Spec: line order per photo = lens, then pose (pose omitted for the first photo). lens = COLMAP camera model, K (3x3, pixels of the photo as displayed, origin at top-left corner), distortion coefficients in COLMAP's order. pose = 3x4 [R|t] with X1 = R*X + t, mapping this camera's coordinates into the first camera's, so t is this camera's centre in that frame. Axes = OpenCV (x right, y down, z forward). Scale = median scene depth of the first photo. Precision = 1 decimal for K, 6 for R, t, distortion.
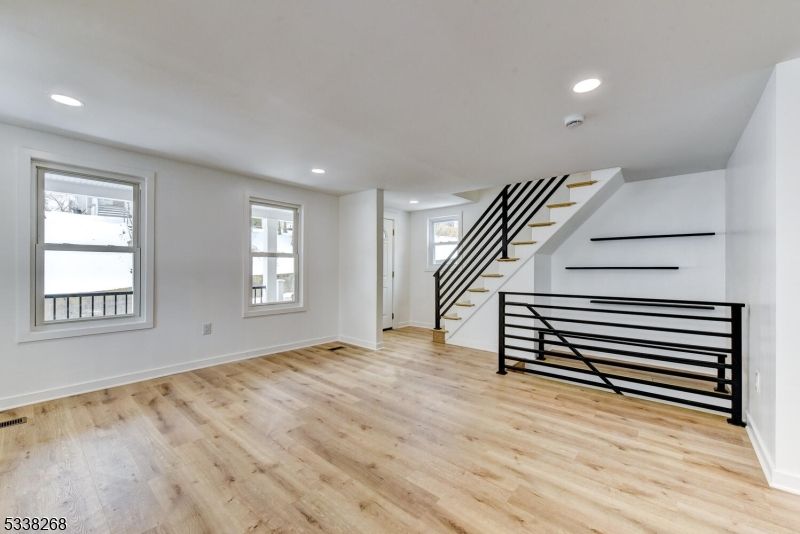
lens RADIAL K [[324.7, 0, 395.5], [0, 324.7, 266.5], [0, 0, 1]] dist [0.006271, -0.000623]
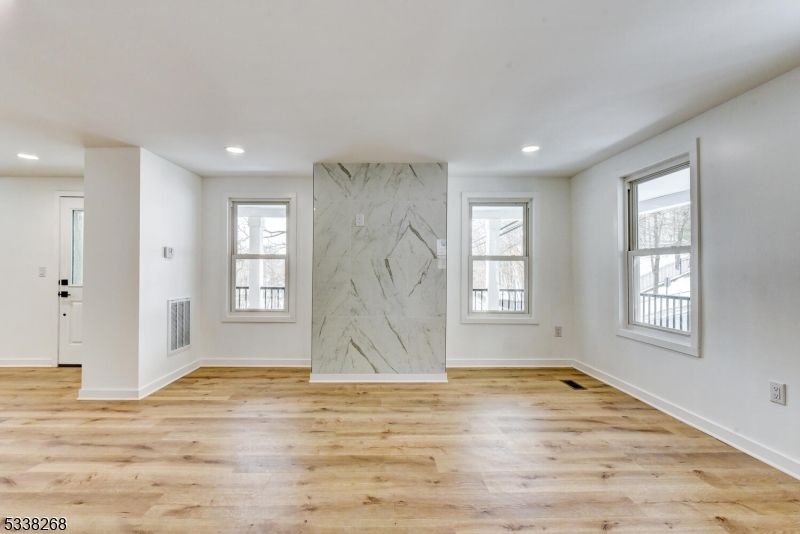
lens RADIAL K [[348.0, 0, 384.6], [0, 348.0, 272.2], [0, 0, 1]] dist [0.003617, -0.000551]
pose [[-0.745321, -0.001974, -0.666703, 0.385149], [-0.003579, 0.999993, 0.001041, 0.007039], [0.666696, 0.003162, -0.745323, 1.575854]]
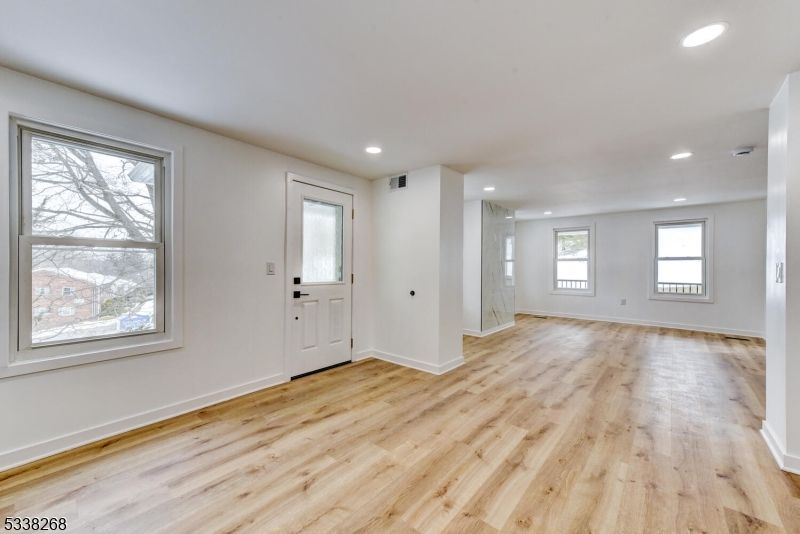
lens RADIAL K [[324.7, 0, 398.9], [0, 324.7, 262.5], [0, 0, 1]] dist [0.006271, -0.000623]
pose [[0.011168, 0.005188, -0.999924, 1.801793], [0.002042, 0.999984, 0.005211, -0.018401], [0.999936, -0.002100, 0.011157, -0.351265]]
